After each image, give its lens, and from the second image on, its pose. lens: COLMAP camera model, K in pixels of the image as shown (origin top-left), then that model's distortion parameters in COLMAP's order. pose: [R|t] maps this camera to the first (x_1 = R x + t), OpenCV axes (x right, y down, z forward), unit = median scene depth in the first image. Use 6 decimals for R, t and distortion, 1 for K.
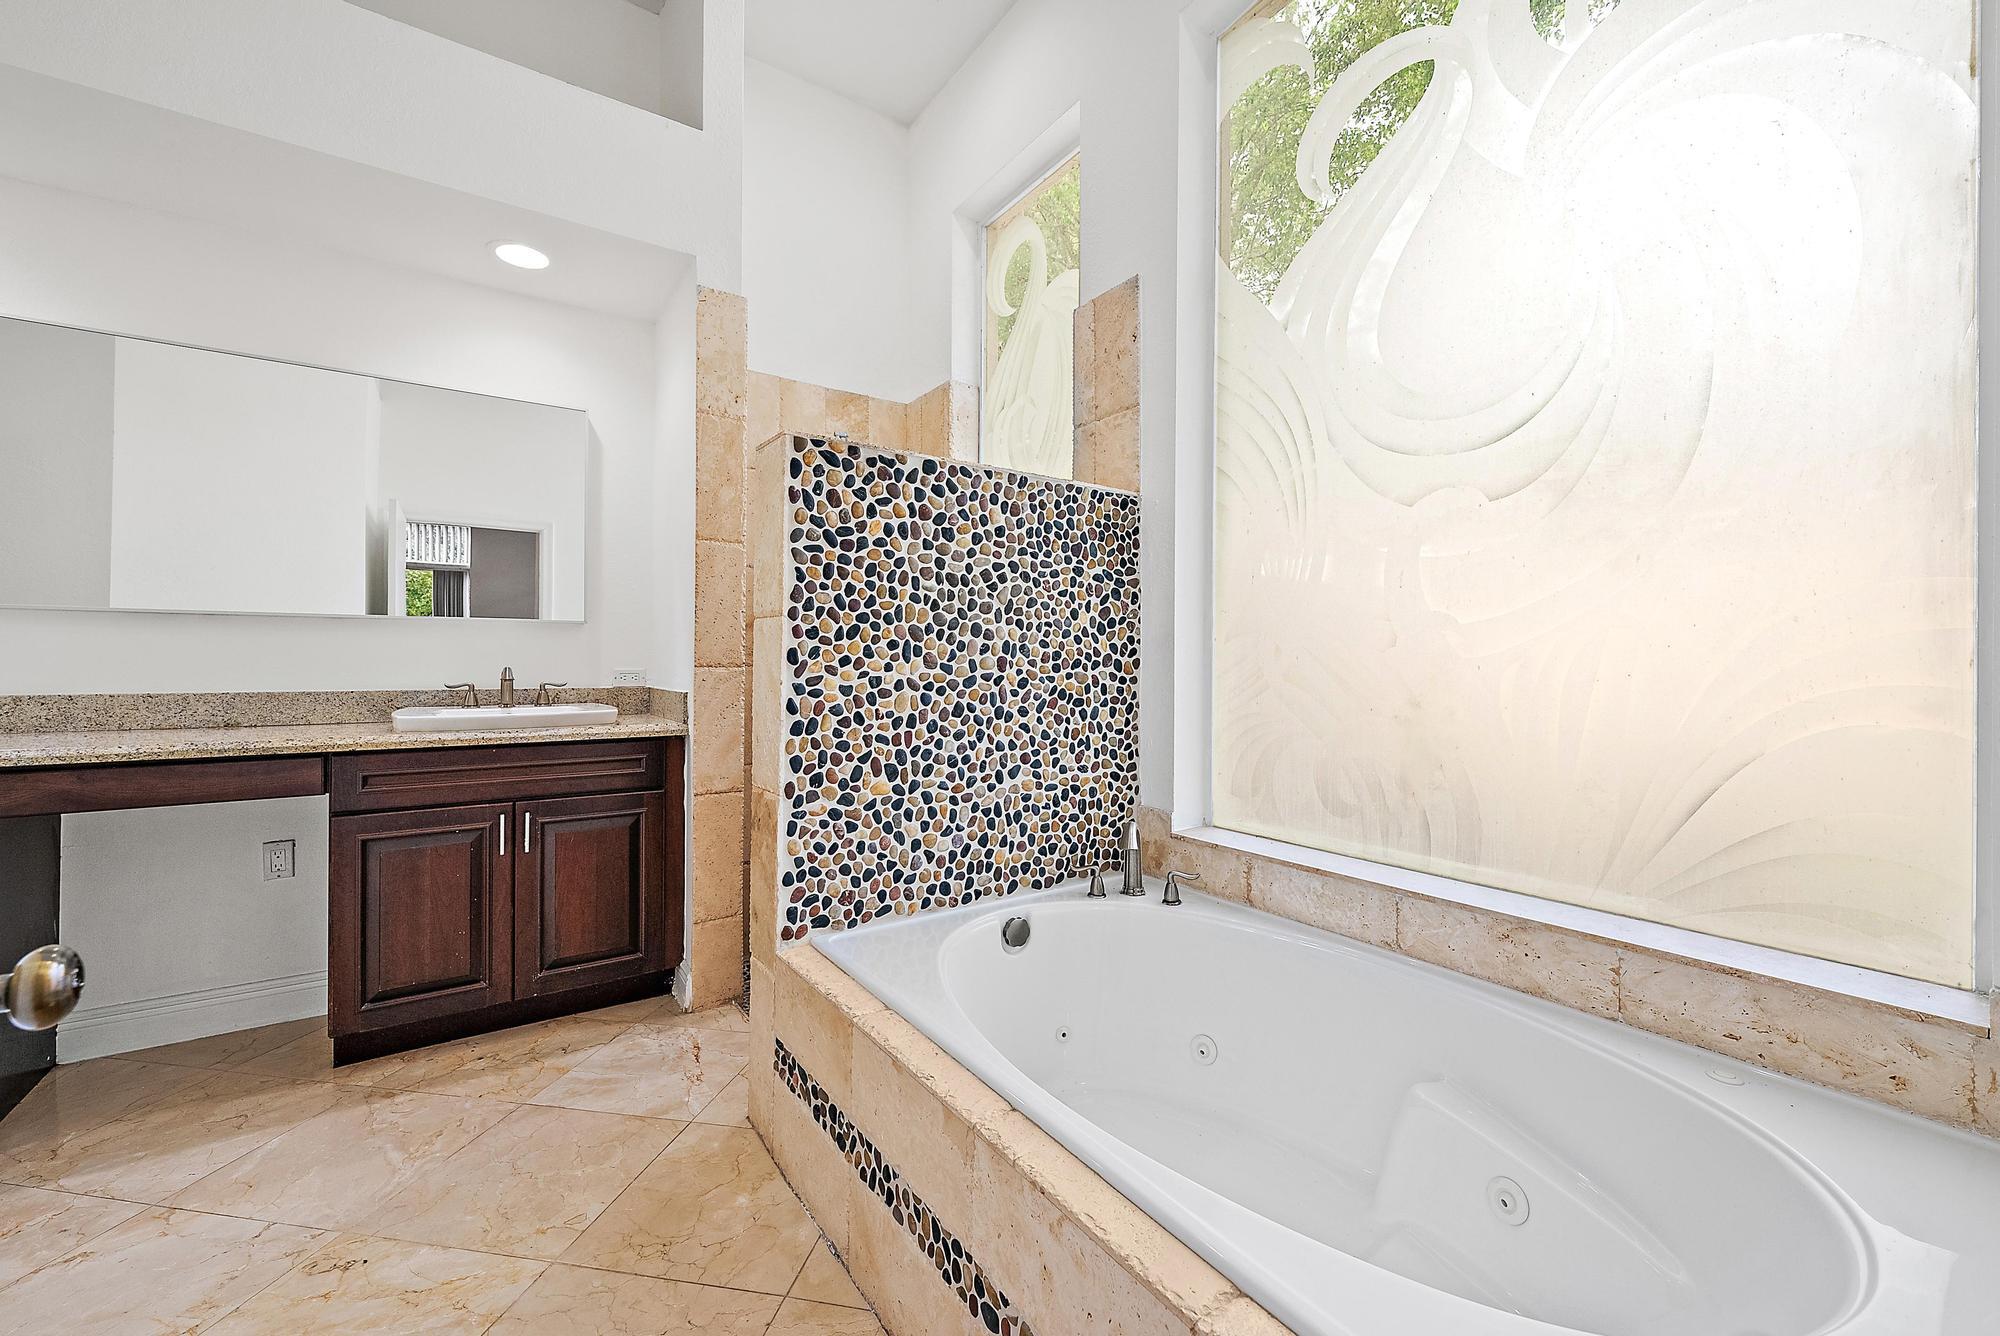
lens RADIAL K [[804.5, 0, 1022.5], [0, 804.5, 667.0], [0, 0, 1]] dist [-0.002607, -0.000159]
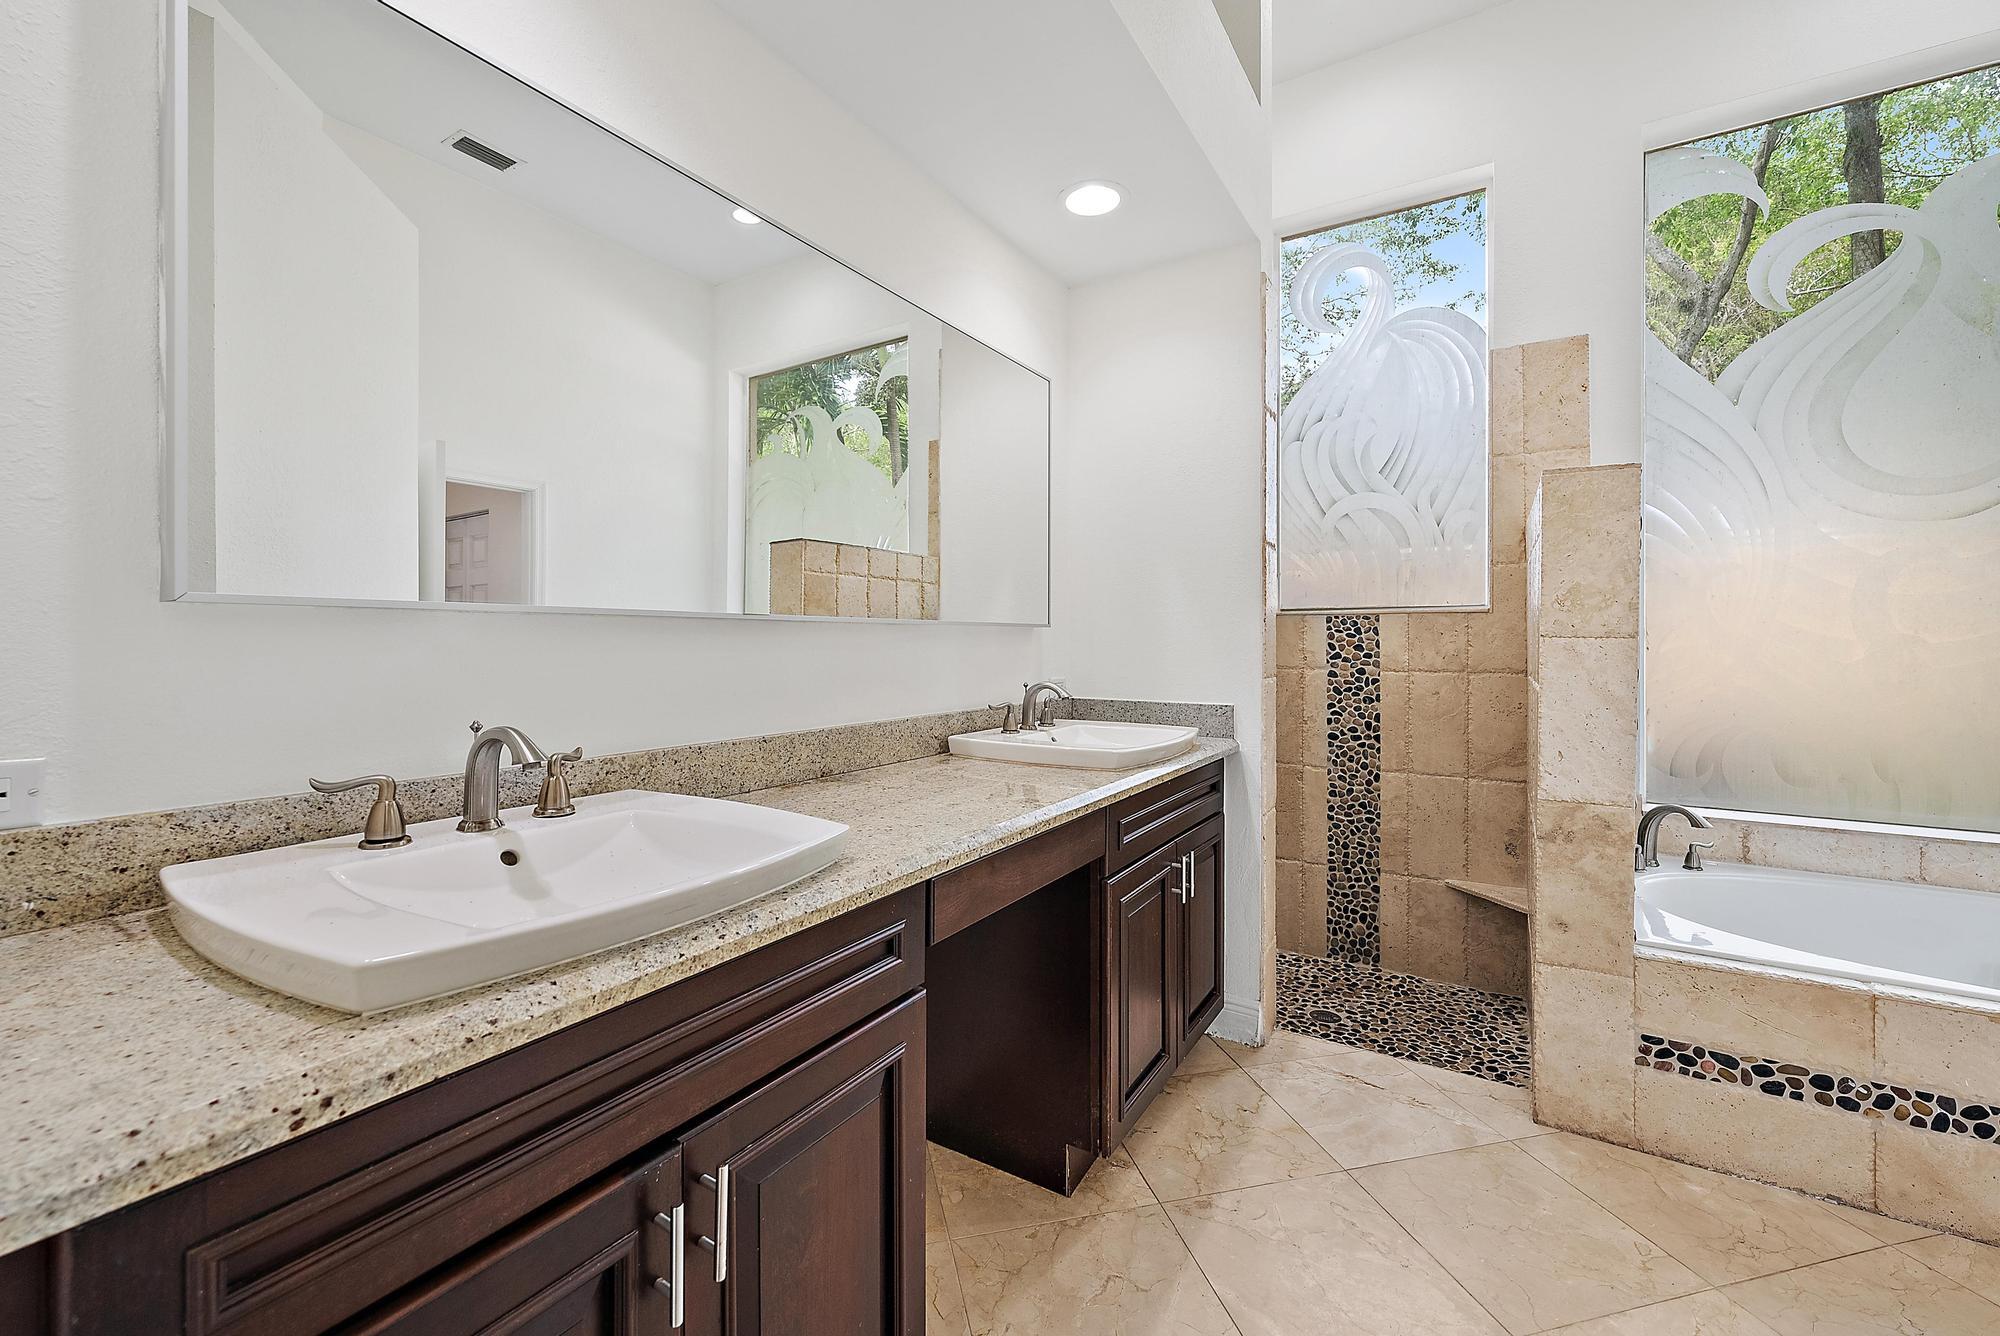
lens RADIAL K [[804.5, 0, 1016.5], [0, 804.5, 651.5], [0, 0, 1]] dist [-0.002607, -0.000159]
pose [[0.918939, -0.006477, 0.394347, -1.256205], [0.004549, 0.999973, 0.005823, -0.046682], [-0.394373, -0.003558, 0.918943, 0.300476]]
